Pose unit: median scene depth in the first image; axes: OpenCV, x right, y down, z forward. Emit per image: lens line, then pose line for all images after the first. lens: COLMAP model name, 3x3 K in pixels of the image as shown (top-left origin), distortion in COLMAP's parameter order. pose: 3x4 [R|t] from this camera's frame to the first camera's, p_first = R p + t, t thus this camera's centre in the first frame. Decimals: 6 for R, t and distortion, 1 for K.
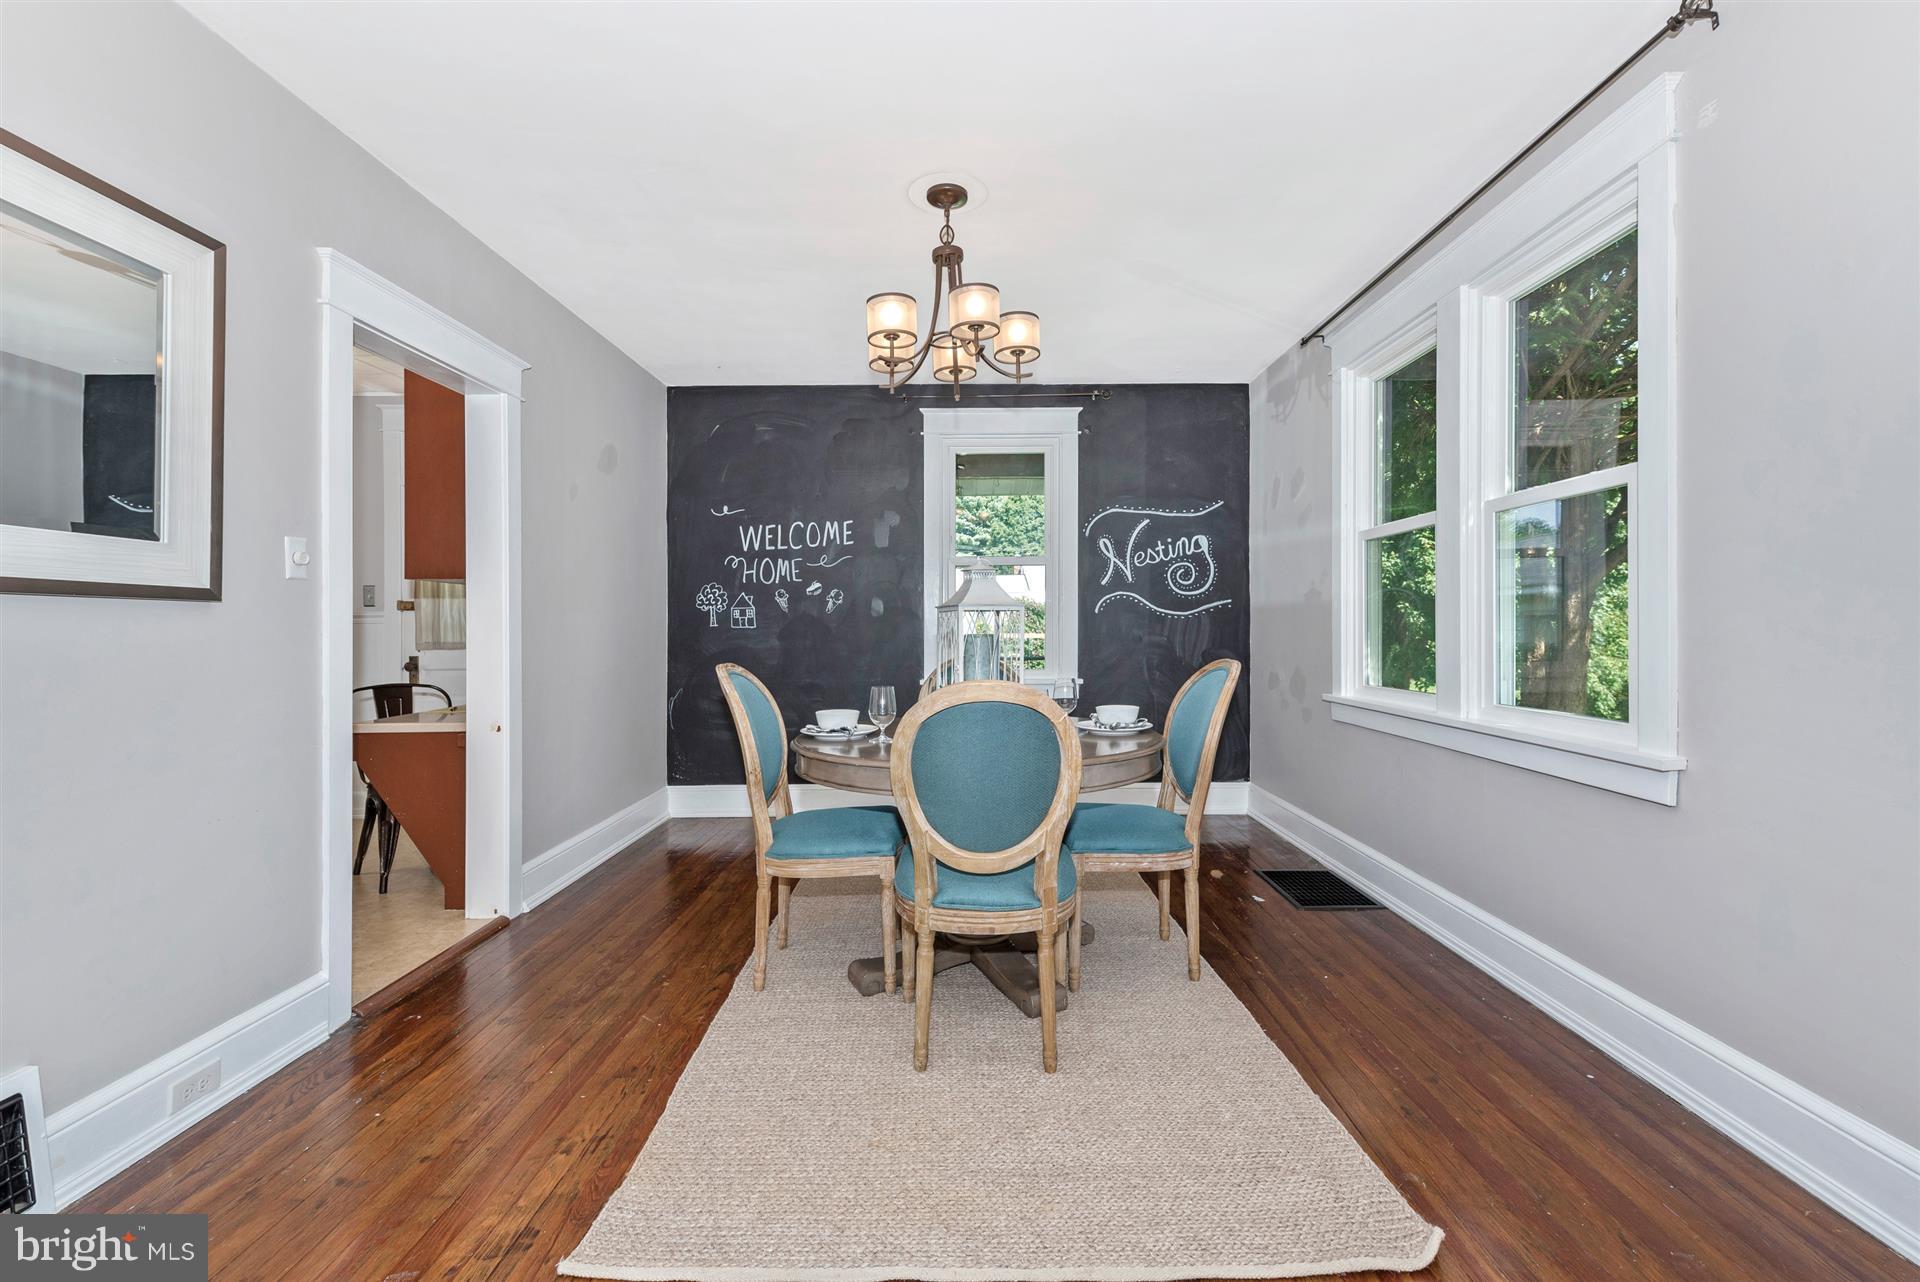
lens RADIAL K [[830.5, 0, 921.5], [0, 830.5, 625.7], [0, 0, 1]] dist [0.013418, -0.003367]
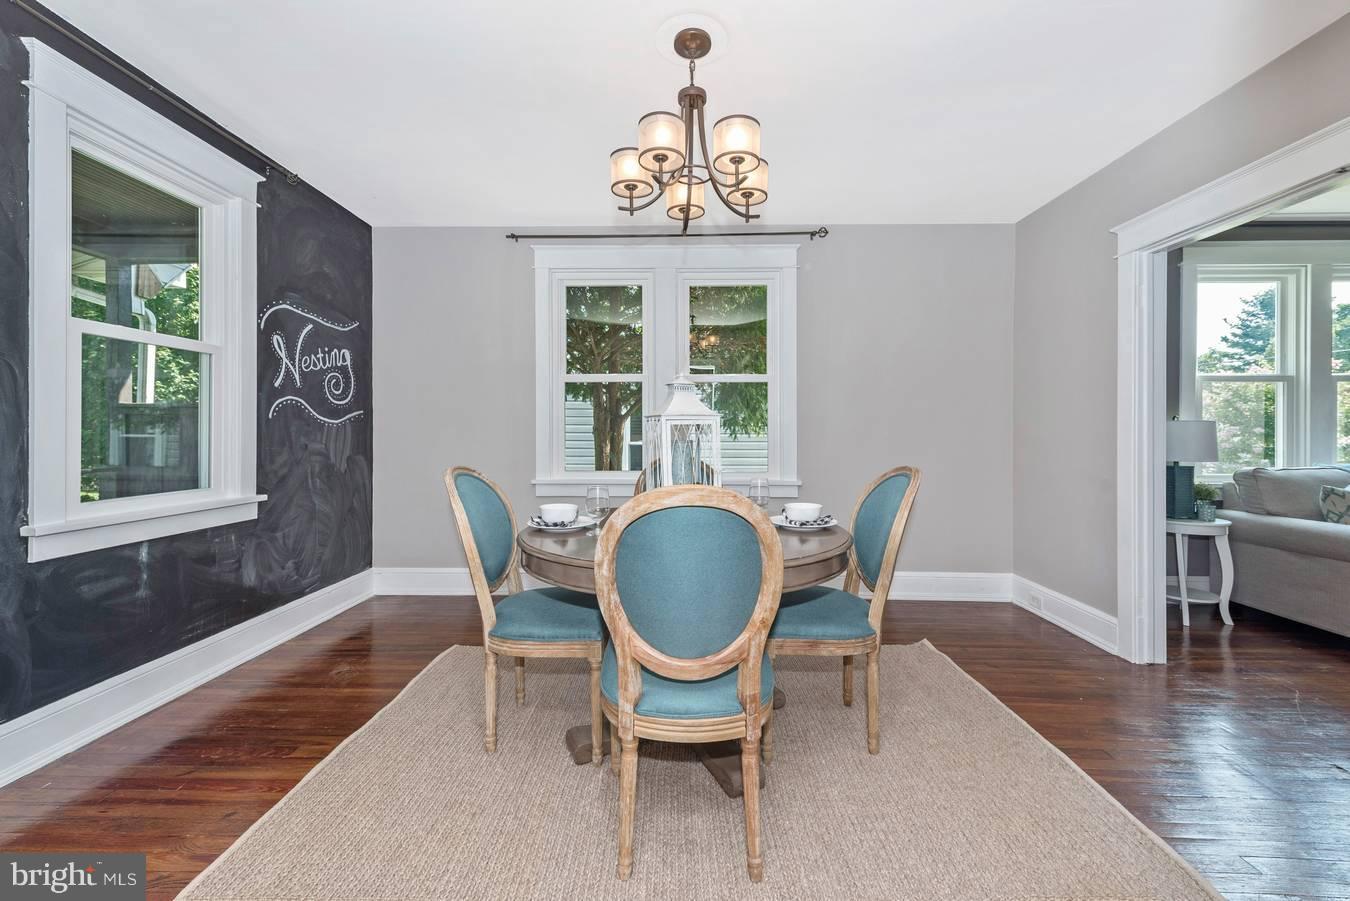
lens RADIAL K [[540.2, 0, 685.6], [0, 540.2, 433.3], [0, 0, 1]] dist [0.010607, -0.001446]
pose [[-0.019042, 0.008409, 0.999783, -0.374272], [-0.003080, 0.999959, -0.008469, 0.004320], [-0.999814, -0.003240, -0.019015, 0.571219]]
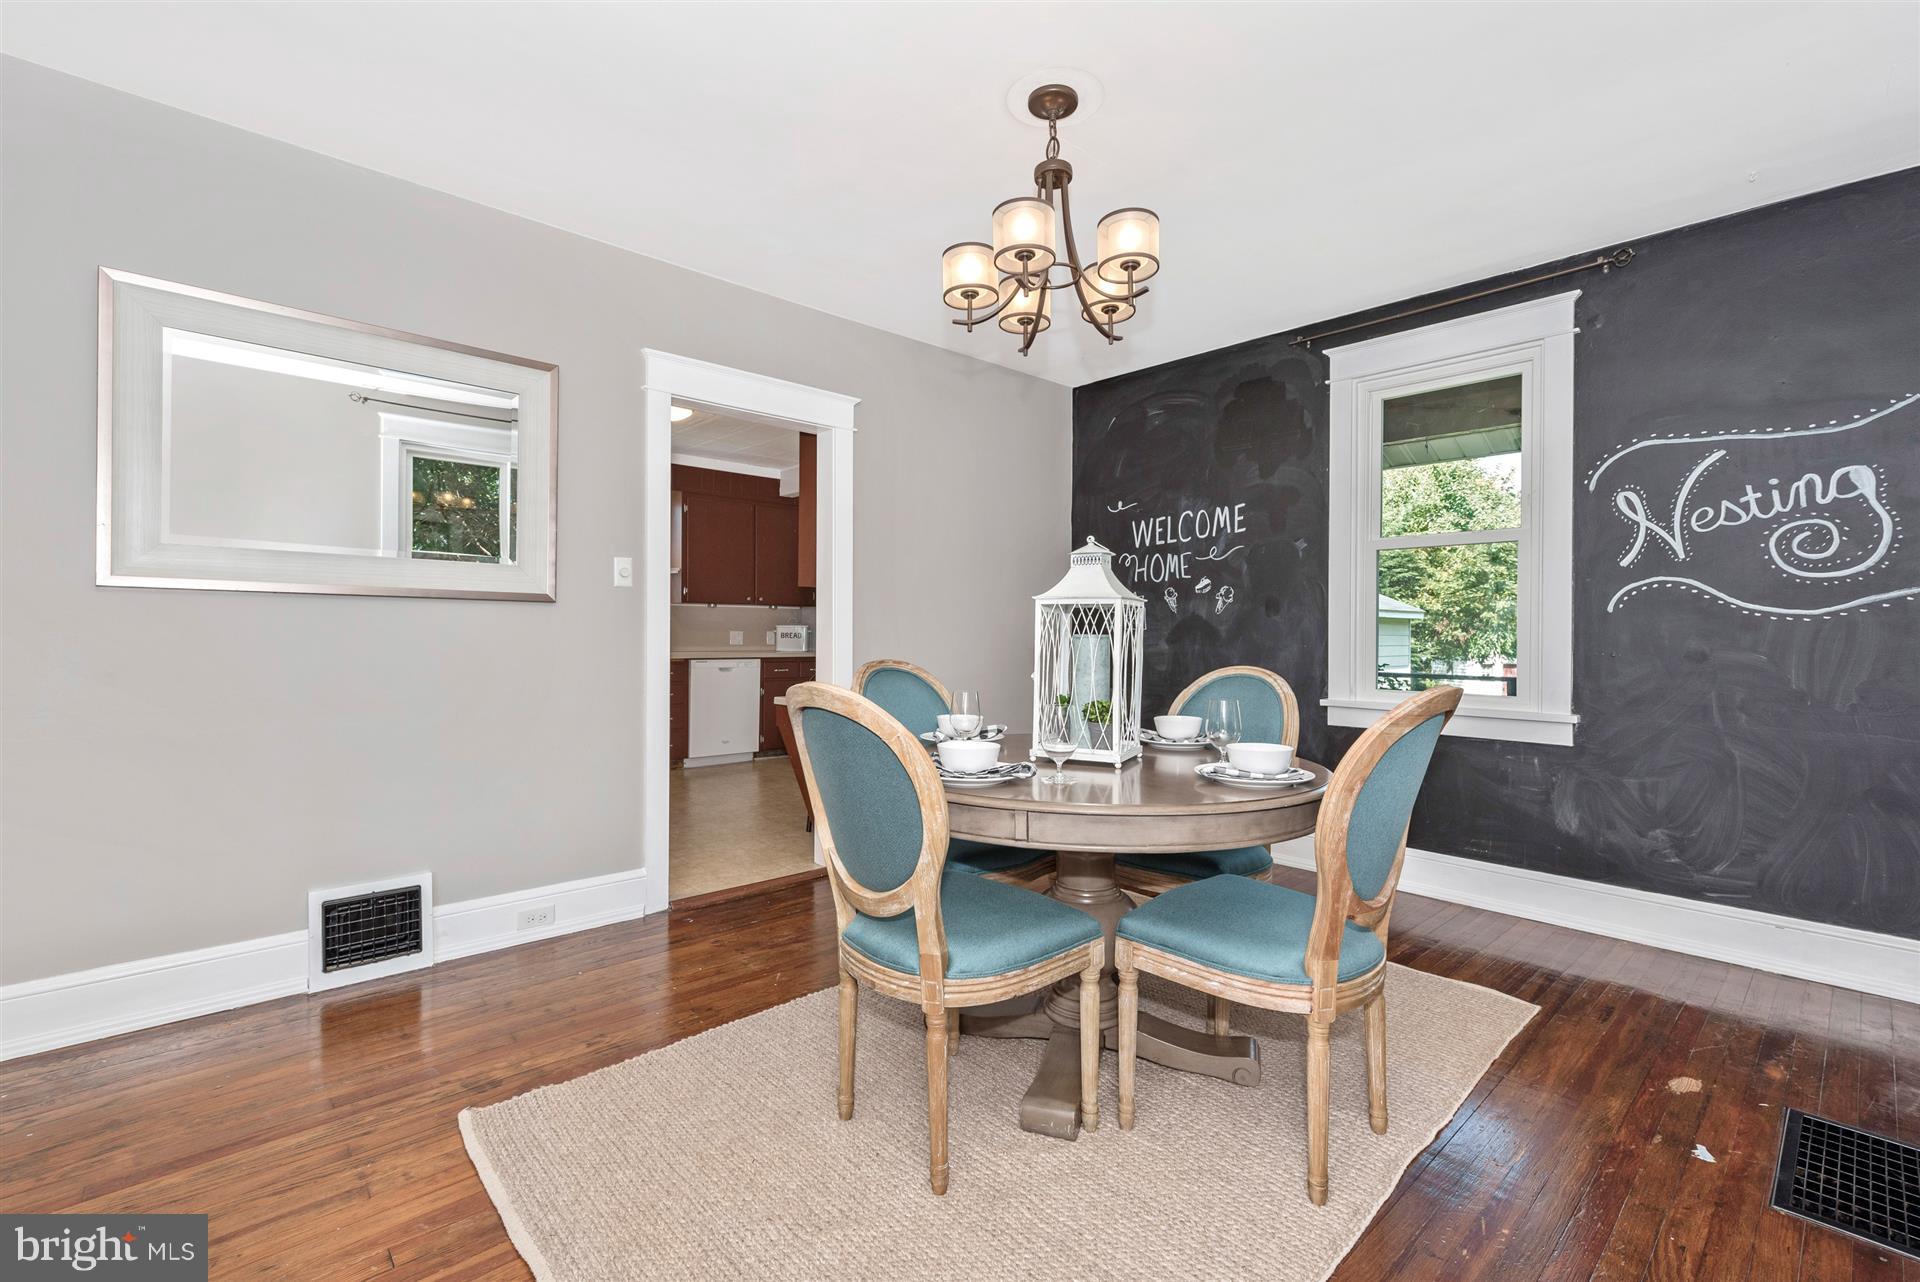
lens RADIAL K [[830.5, 0, 950.1], [0, 830.5, 629.8], [0, 0, 1]] dist [0.013418, -0.003367]
pose [[0.690832, 0.010787, -0.722935, 0.323721], [-0.012333, 0.999919, 0.003135, 0.002237], [0.722910, 0.006750, 0.690909, 0.206461]]
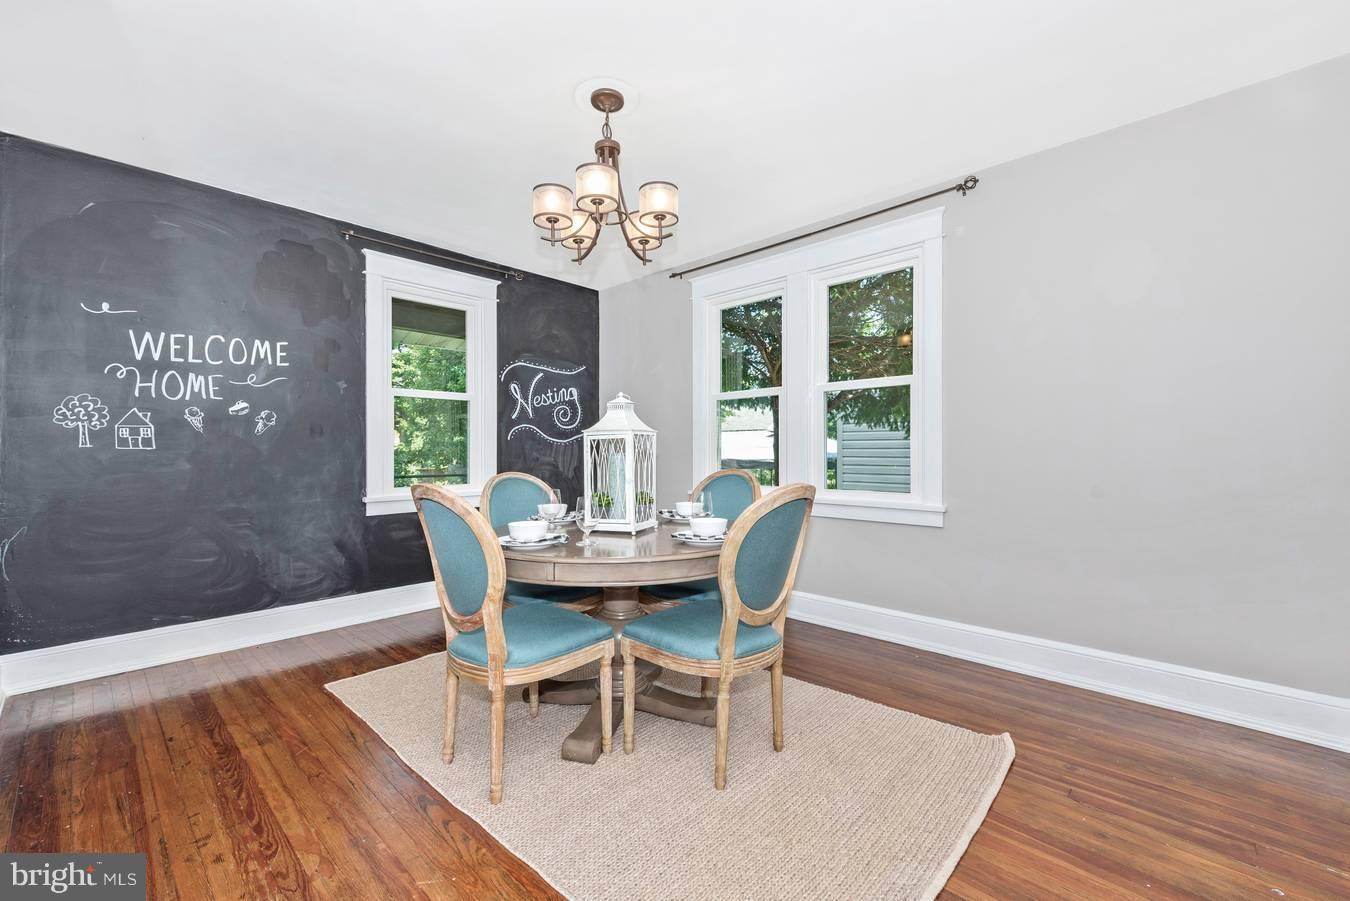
lens RADIAL K [[575.8, 0, 682.3], [0, 575.8, 455.2], [0, 0, 1]] dist [0.011128, -0.000890]
pose [[0.667304, -0.000416, 0.744786, -0.288285], [-0.001635, 0.999997, 0.002023, 0.006775], [-0.744784, -0.002568, 0.667301, 0.182987]]
